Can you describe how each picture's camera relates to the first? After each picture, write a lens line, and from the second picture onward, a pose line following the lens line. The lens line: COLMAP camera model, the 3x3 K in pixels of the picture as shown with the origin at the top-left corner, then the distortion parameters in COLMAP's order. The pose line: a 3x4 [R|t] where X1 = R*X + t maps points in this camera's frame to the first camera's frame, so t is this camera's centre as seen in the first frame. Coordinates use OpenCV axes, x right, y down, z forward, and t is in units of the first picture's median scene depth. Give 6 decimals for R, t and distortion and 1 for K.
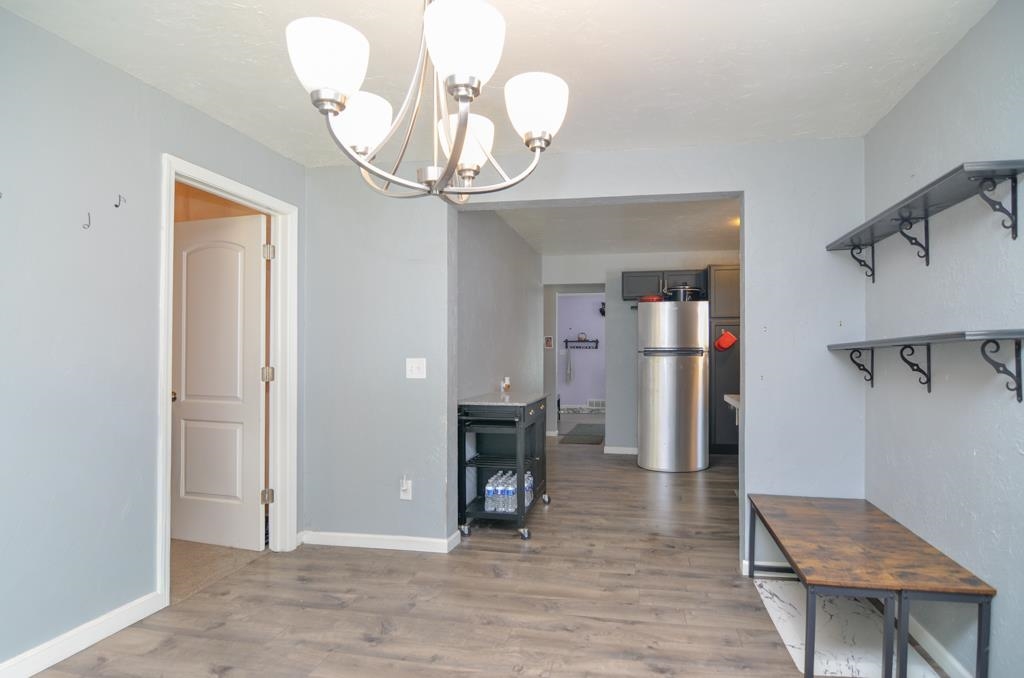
lens RADIAL K [[517.5, 0, 561.9], [0, 517.5, 353.1], [0, 0, 1]] dist [-0.006750, -0.000578]
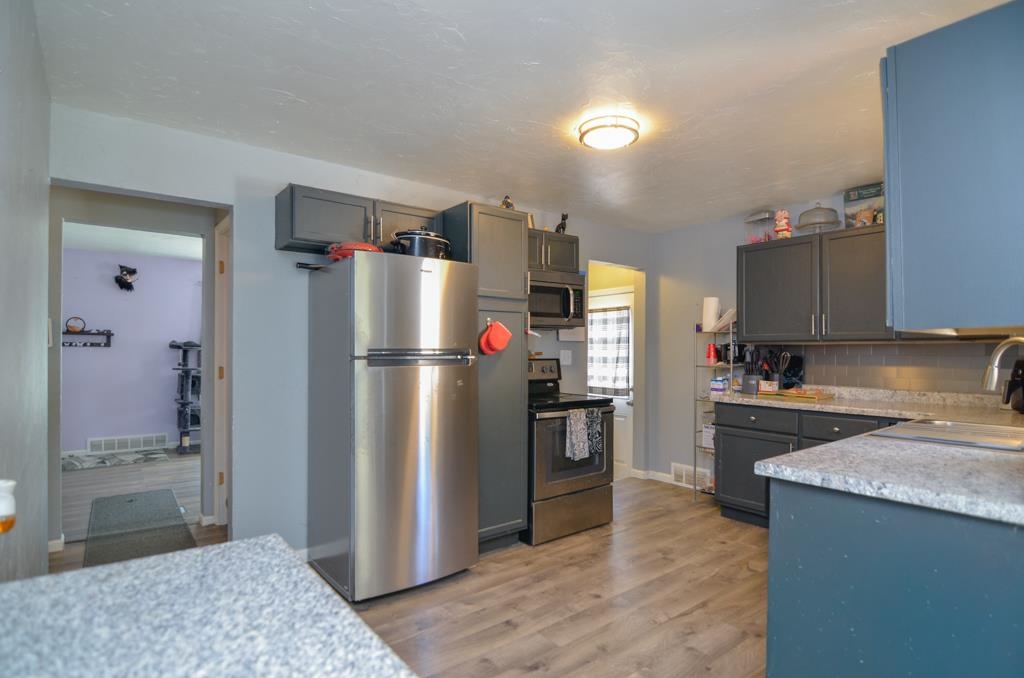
lens RADIAL K [[524.7, 0, 508.9], [0, 524.7, 349.6], [0, 0, 1]] dist [-0.016429, -0.003132]
pose [[0.678658, 0.003180, 0.734447, -0.153360], [-0.001390, 0.999994, -0.003045, -0.013365], [-0.734453, 0.001045, 0.678659, 0.886081]]
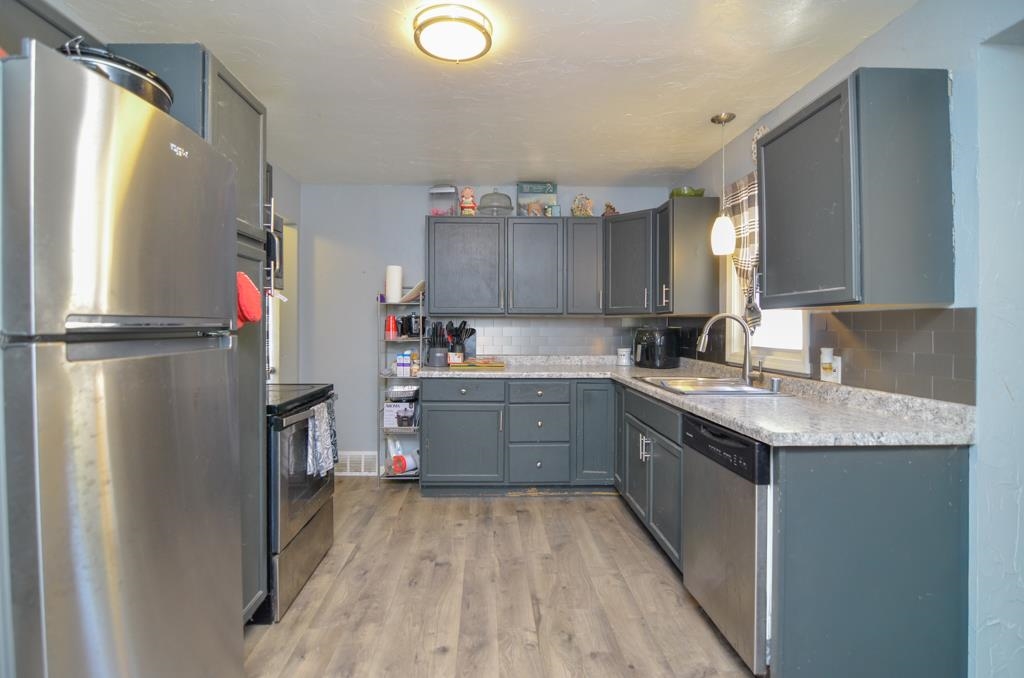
lens RADIAL K [[501.6, 0, 496.9], [0, 501.6, 329.7], [0, 0, 1]] dist [-0.009989, -0.002121]
pose [[-0.186171, -0.008169, 0.982483, -0.052166], [0.001414, 0.999962, 0.008582, -0.010650], [-0.982516, 0.002987, -0.186153, 1.337409]]
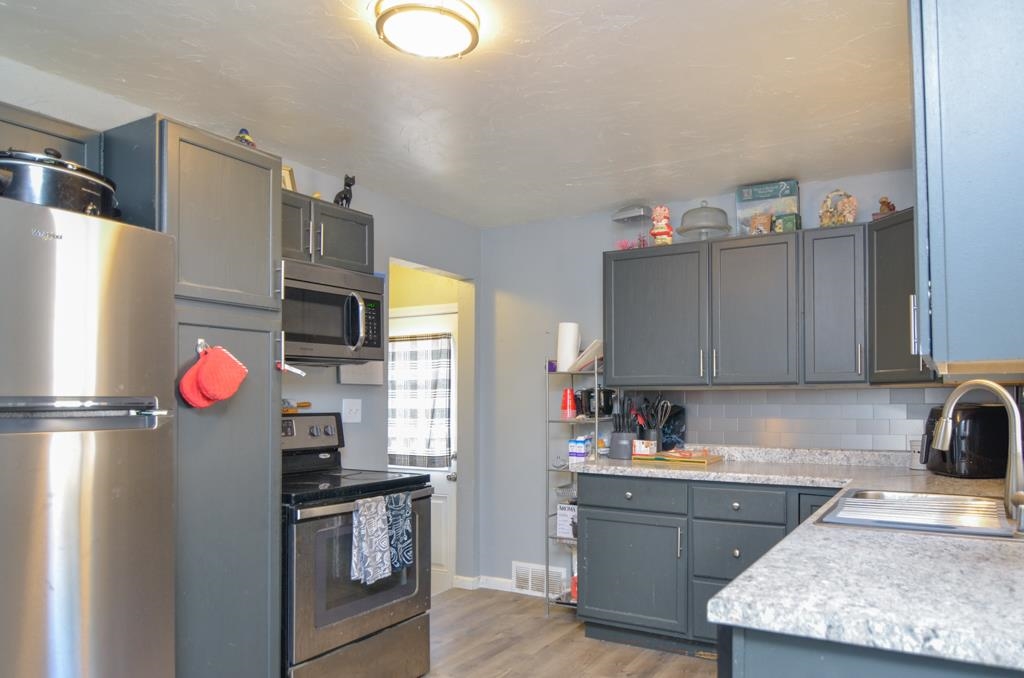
lens RADIAL K [[695.5, 0, 575.5], [0, 695.5, 392.8], [0, 0, 1]] dist [0.001876, -0.009528]
pose [[0.322772, 0.009532, 0.946429, -0.013957], [0.003123, 0.999933, -0.011136, -0.012657], [-0.946472, 0.006550, 0.322720, 0.986646]]
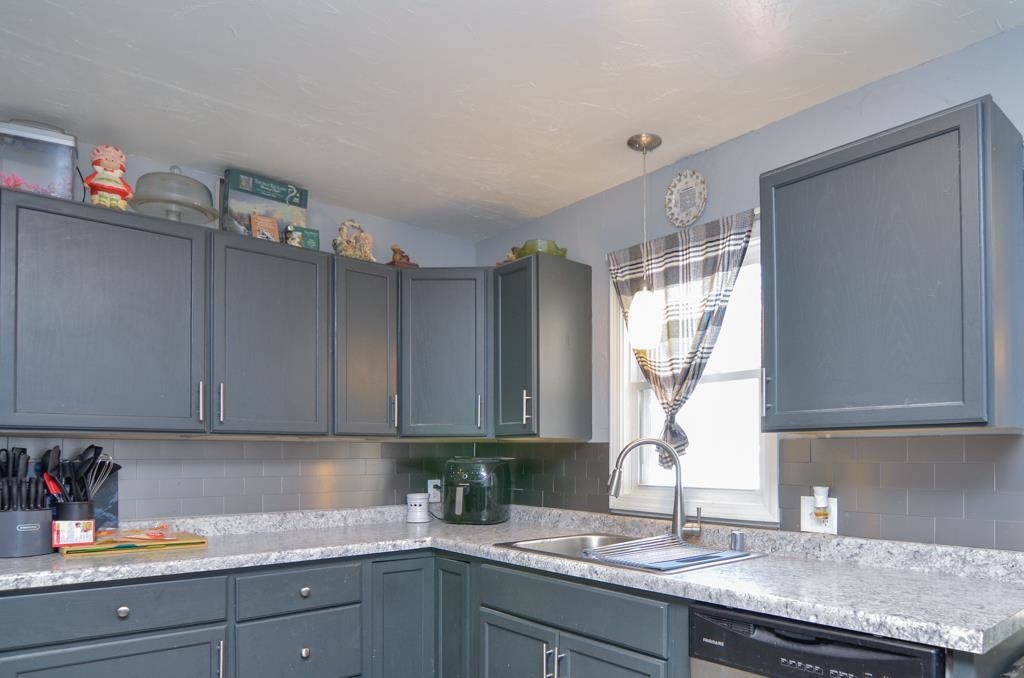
lens RADIAL K [[673.1, 0, 588.1], [0, 673.1, 453.6], [0, 0, 1]] dist [-0.000985, -0.008487]
pose [[-0.797052, 0.001168, 0.603909, 0.267350], [0.001733, 0.999998, 0.000353, -0.012697], [-0.603908, 0.001328, -0.797053, 1.429558]]
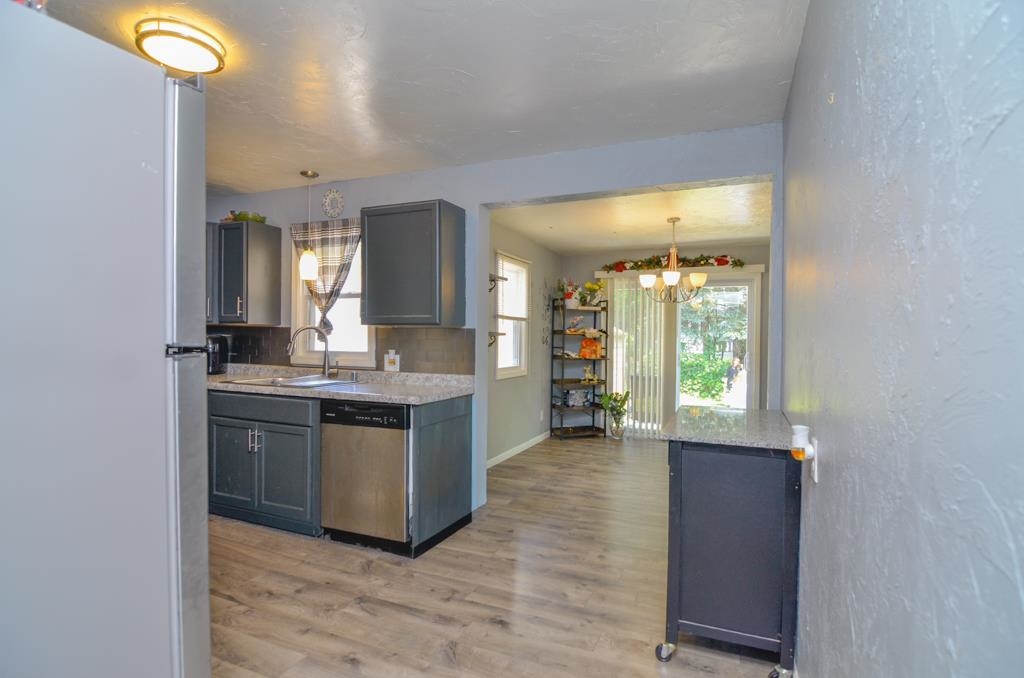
lens RADIAL K [[517.5, 0, 519.3], [0, 517.5, 341.3], [0, 0, 1]] dist [-0.006750, -0.000578]
pose [[-0.972186, -0.014524, 0.233759, -0.008097], [-0.012370, 0.999866, 0.010677, -0.013202], [-0.233883, 0.007488, -0.972236, 1.743815]]
